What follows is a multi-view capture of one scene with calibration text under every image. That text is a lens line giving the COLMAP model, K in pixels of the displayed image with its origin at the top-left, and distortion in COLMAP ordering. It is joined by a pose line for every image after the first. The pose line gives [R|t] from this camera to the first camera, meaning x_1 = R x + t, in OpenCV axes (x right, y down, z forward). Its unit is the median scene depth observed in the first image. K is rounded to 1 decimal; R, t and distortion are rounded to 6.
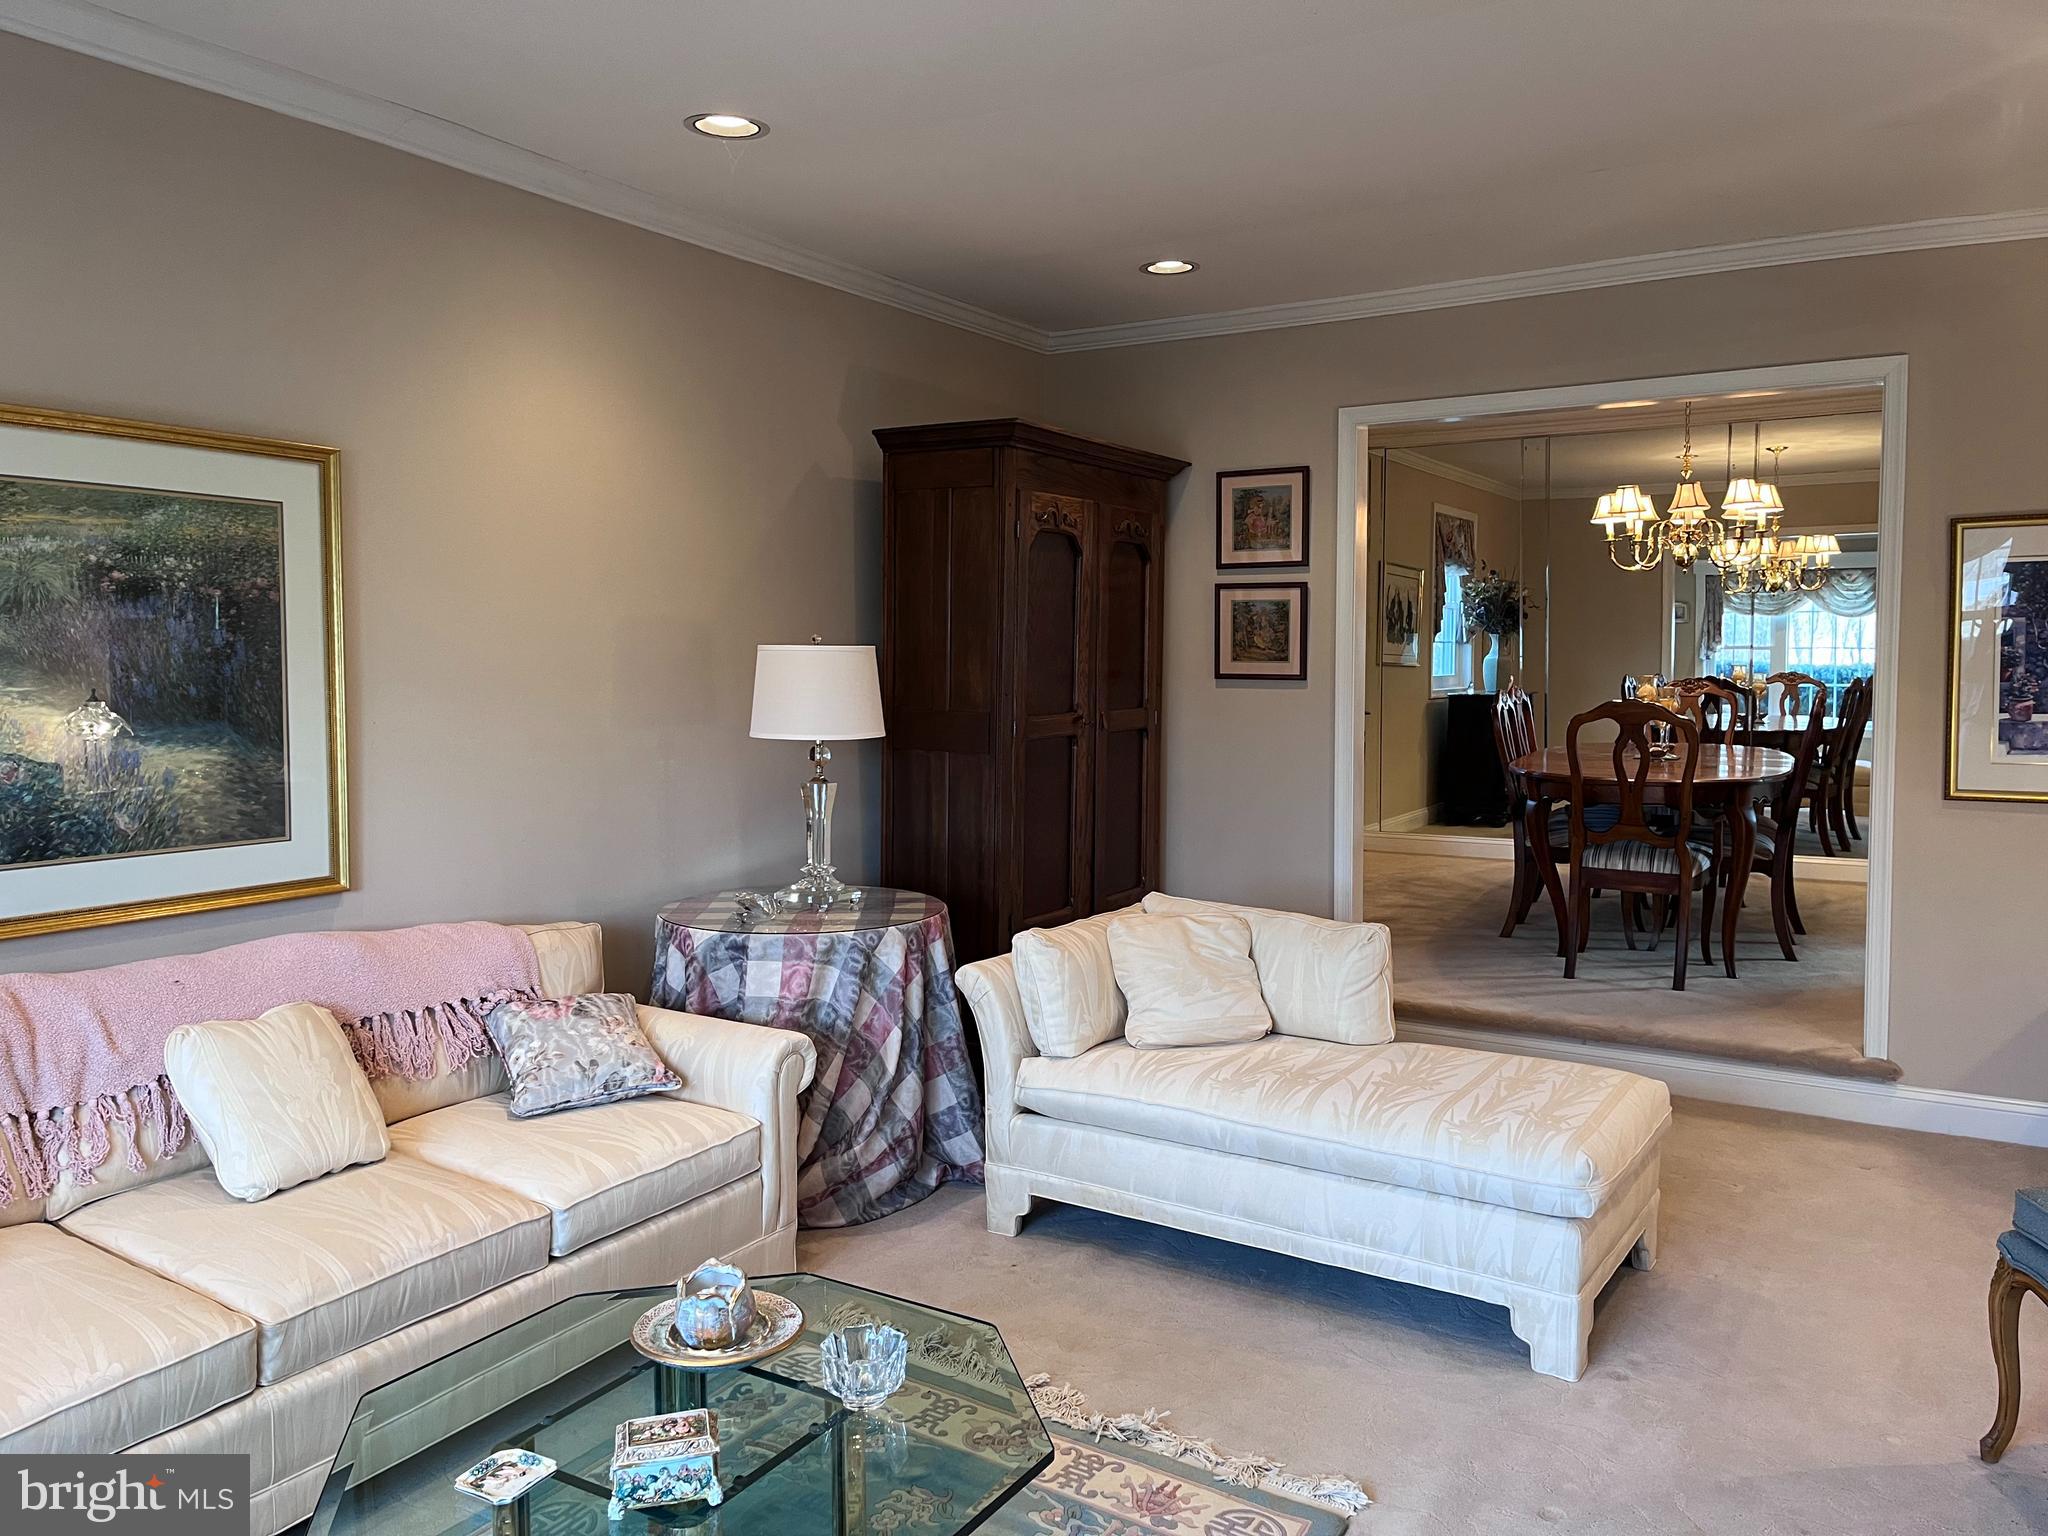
lens RADIAL K [[1547.0, 0, 1045.5], [0, 1547.0, 751.7], [0, 0, 1]] dist [0.067696, -0.080904]
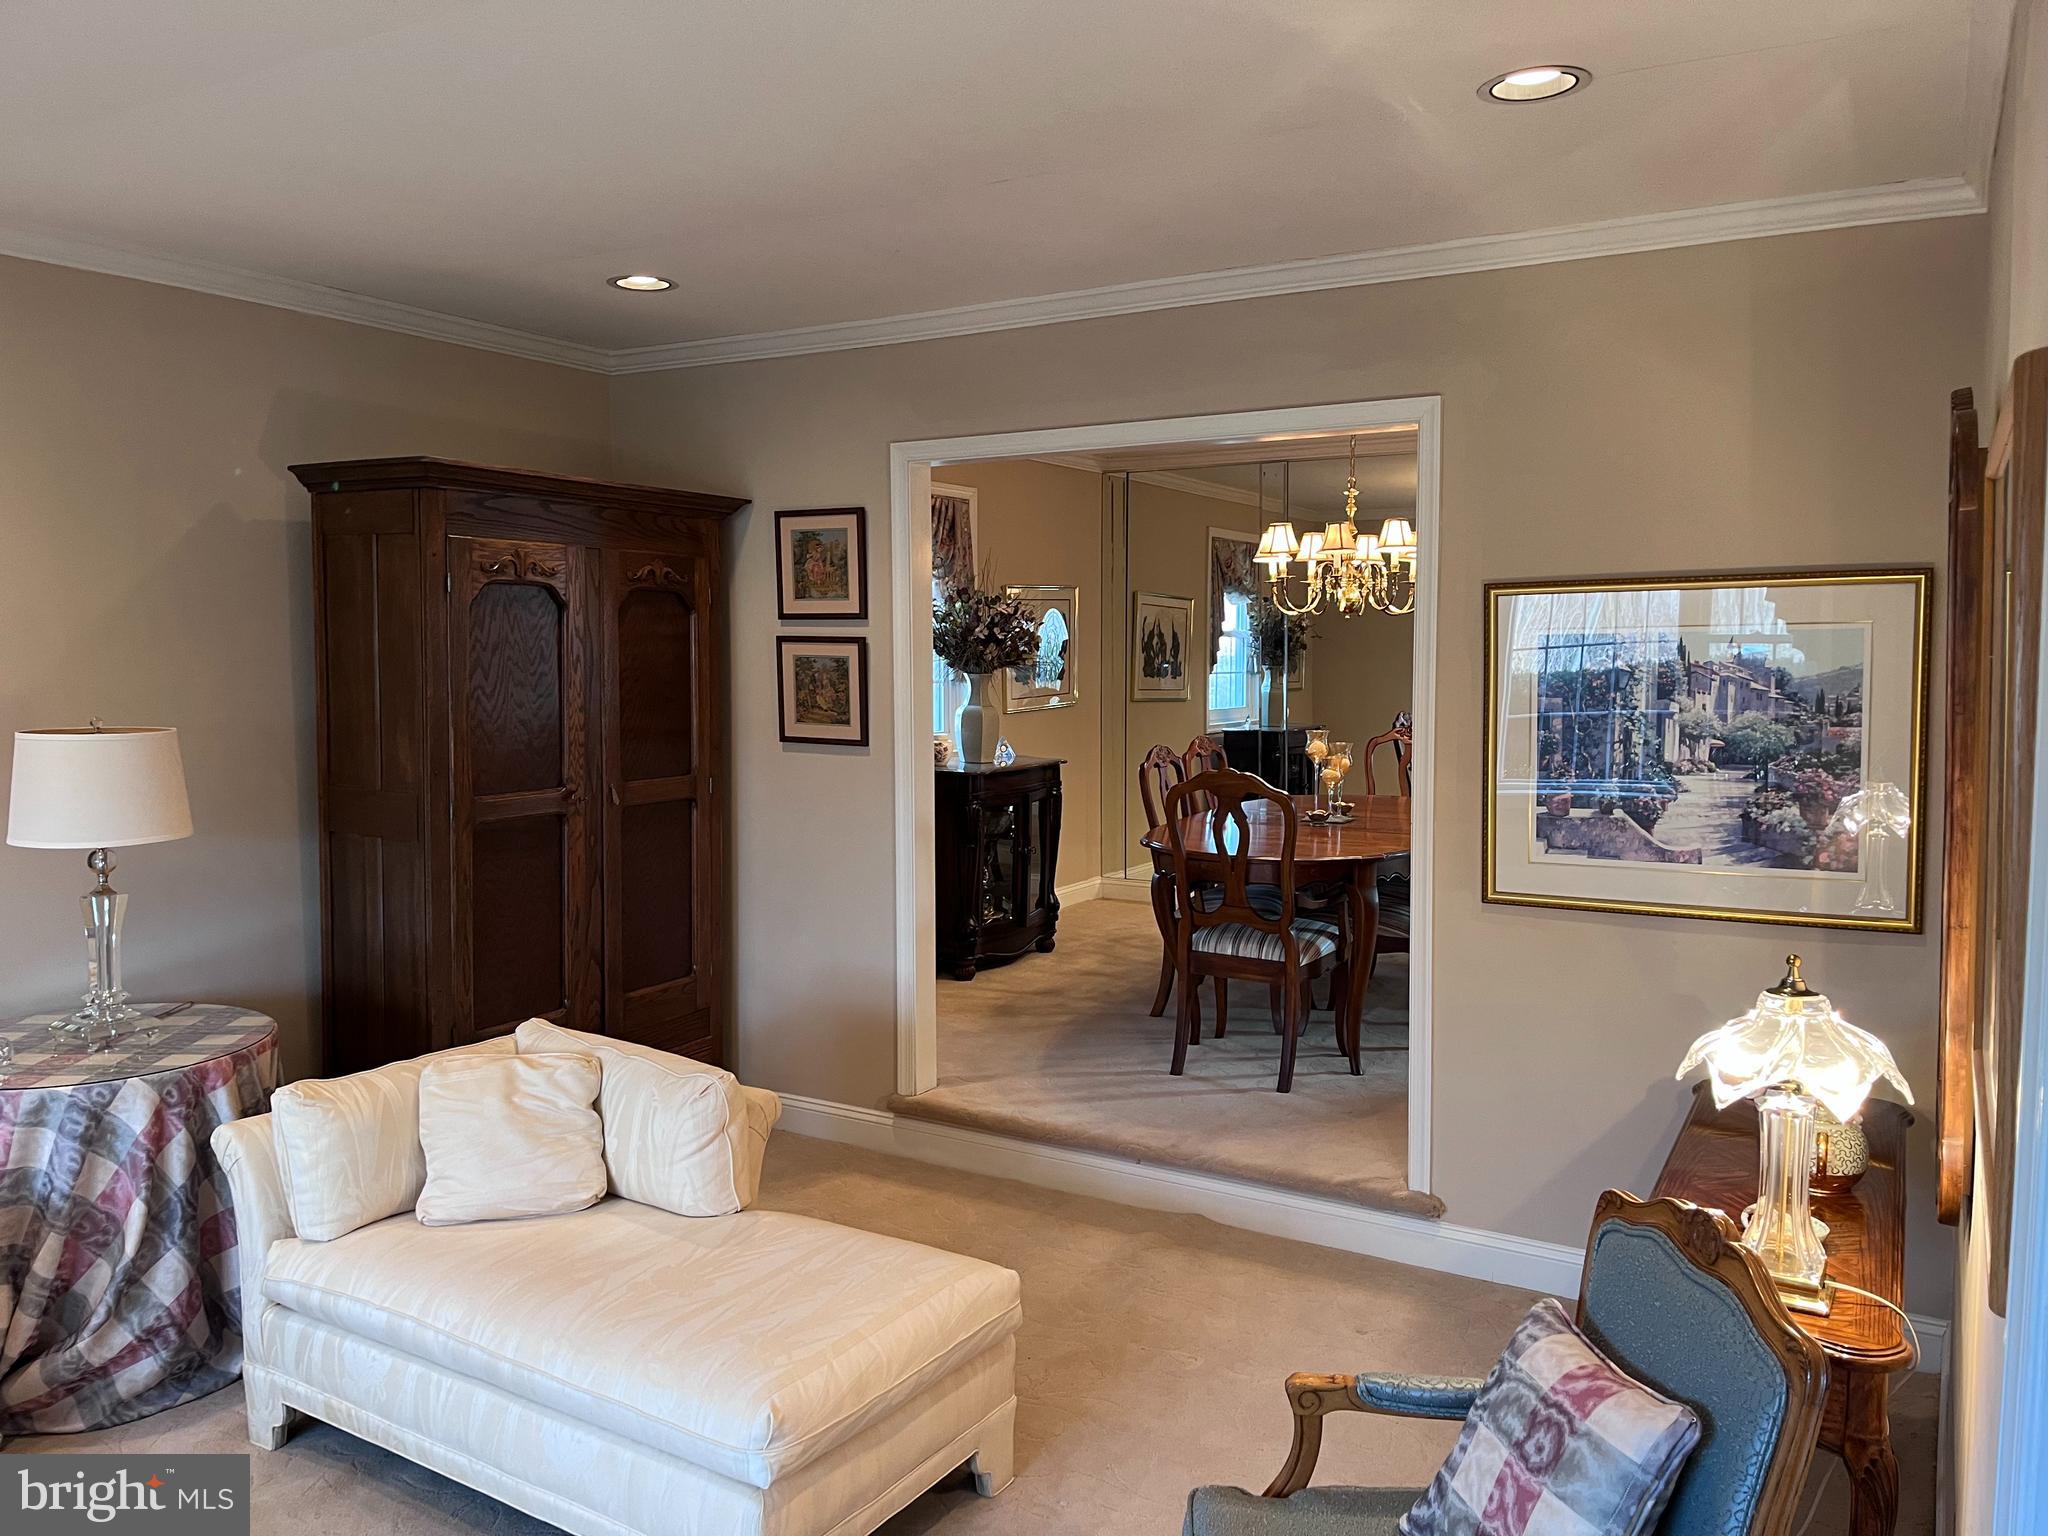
lens RADIAL K [[1547.0, 0, 1036.9], [0, 1547.0, 761.2], [0, 0, 1]] dist [0.067696, -0.080904]
pose [[0.999934, 0.003795, 0.010873, 0.290832], [-0.003863, 0.999973, 0.006256, -0.049380], [-0.010849, -0.006297, 0.999921, 0.120851]]
